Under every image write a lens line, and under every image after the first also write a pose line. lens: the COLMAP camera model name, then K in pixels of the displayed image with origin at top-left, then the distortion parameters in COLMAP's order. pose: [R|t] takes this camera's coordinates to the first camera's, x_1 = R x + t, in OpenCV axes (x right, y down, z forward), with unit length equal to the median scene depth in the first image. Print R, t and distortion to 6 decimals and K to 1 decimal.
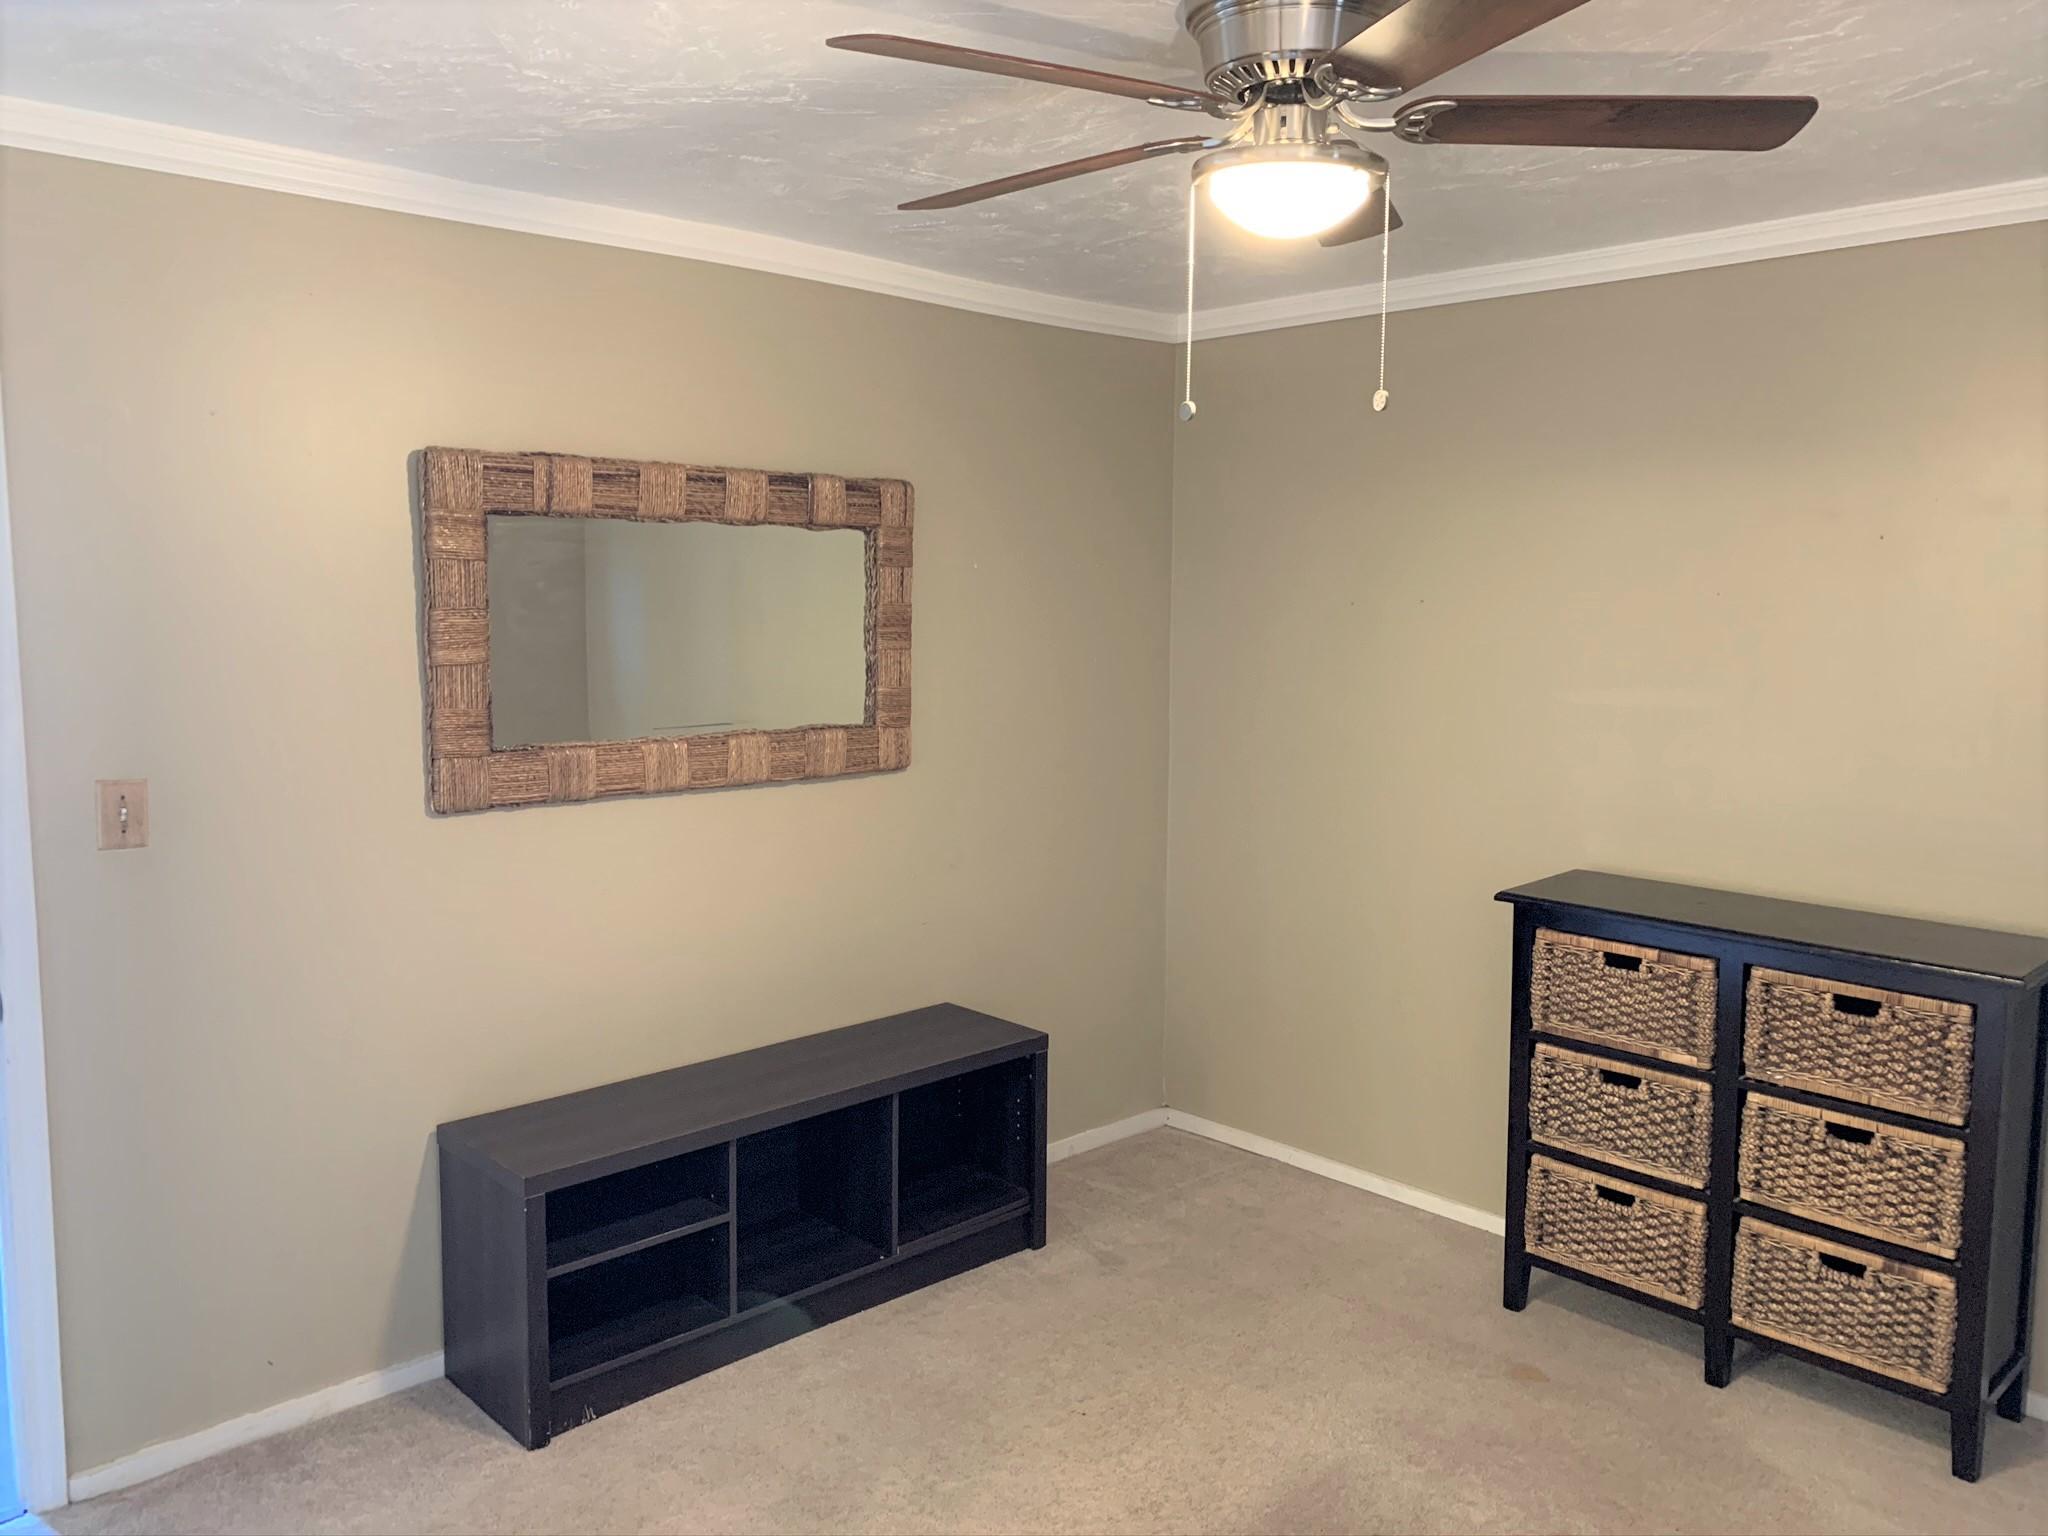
lens RADIAL K [[1566.7, 0, 1016.6], [0, 1566.7, 771.4], [0, 0, 1]] dist [0.006887, 0.000222]
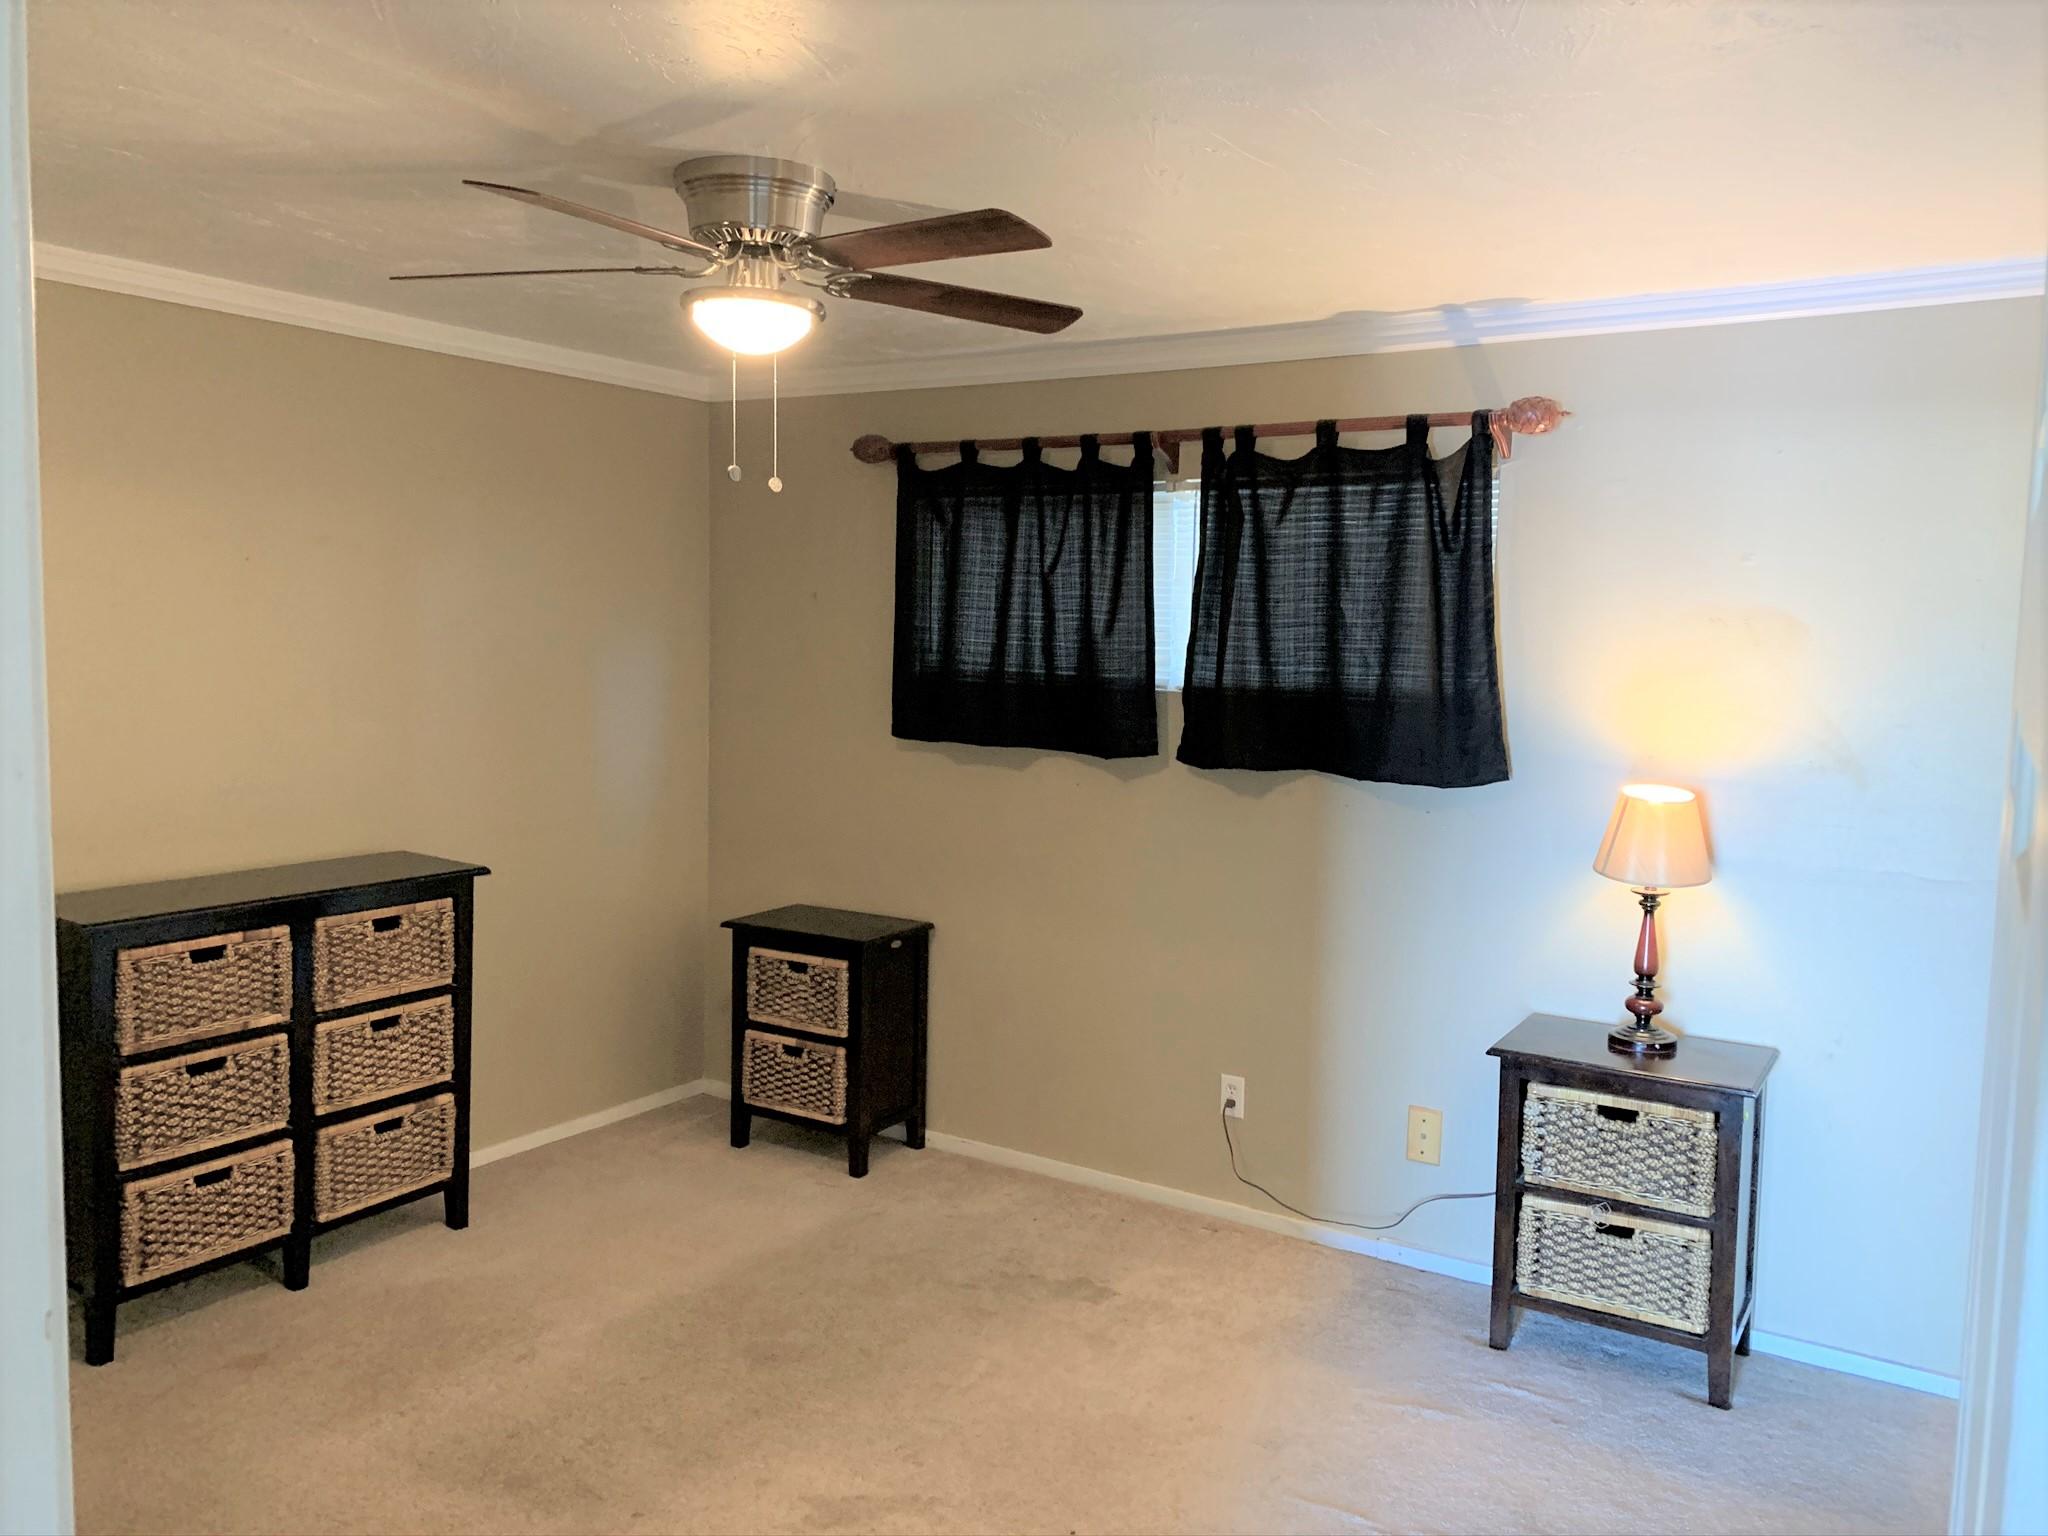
lens RADIAL K [[1566.7, 0, 1018.8], [0, 1566.7, 772.3], [0, 0, 1]] dist [0.006887, 0.000222]
pose [[-0.244842, -0.107736, 0.963559, -0.783311], [0.092072, 0.986732, 0.133723, -0.094516], [-0.965181, 0.121458, -0.231674, 0.729901]]
